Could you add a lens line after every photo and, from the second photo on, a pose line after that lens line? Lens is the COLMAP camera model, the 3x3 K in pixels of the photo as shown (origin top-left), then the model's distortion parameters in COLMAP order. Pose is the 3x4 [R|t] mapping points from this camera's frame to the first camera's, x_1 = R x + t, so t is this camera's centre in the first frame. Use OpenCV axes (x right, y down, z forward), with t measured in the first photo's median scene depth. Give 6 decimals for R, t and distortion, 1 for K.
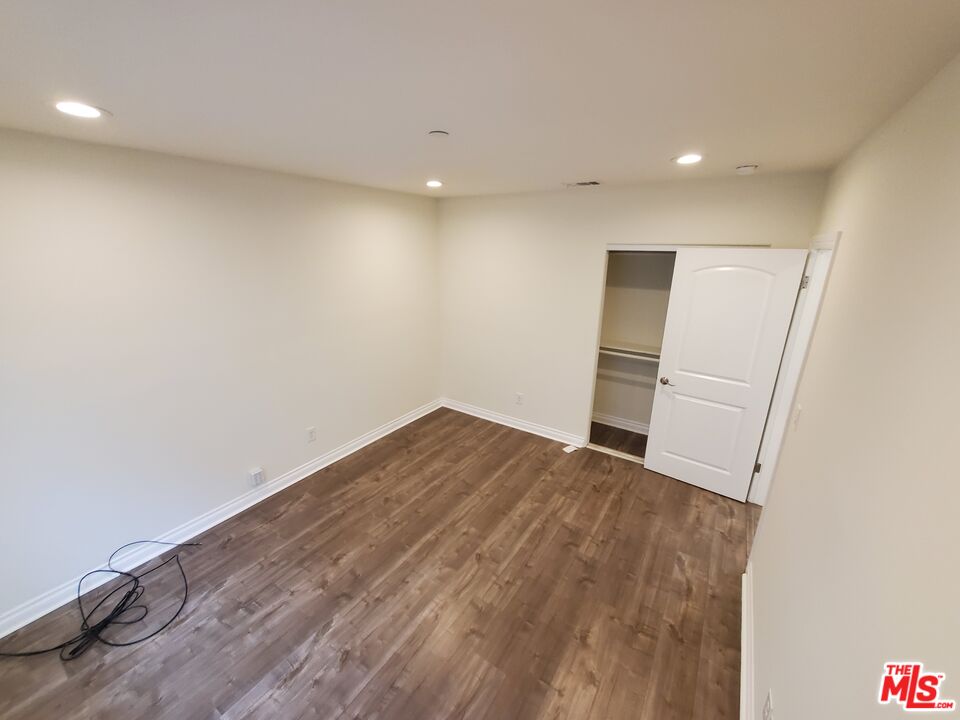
lens RADIAL K [[381.1, 0, 482.3], [0, 381.1, 364.2], [0, 0, 1]] dist [-0.001552, -0.000199]
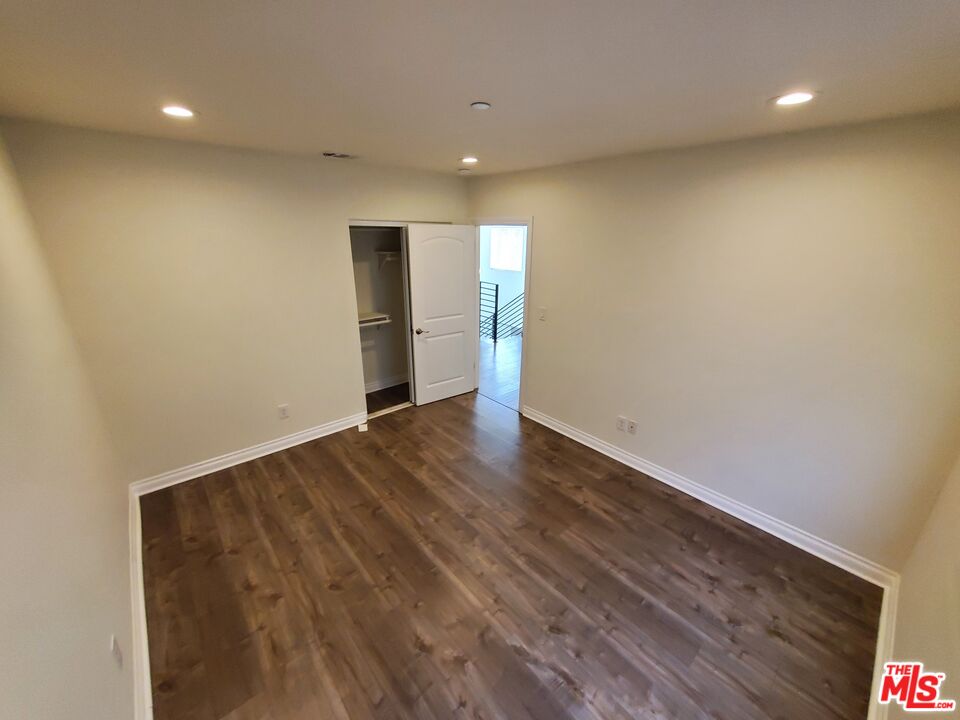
lens RADIAL K [[381.1, 0, 480.5], [0, 381.1, 357.5], [0, 0, 1]] dist [-0.001552, -0.000199]
pose [[0.262409, -0.318133, 0.911006, -0.703563], [0.283565, 0.927829, 0.242329, -0.134585], [-0.922351, 0.194740, 0.333683, 0.444416]]
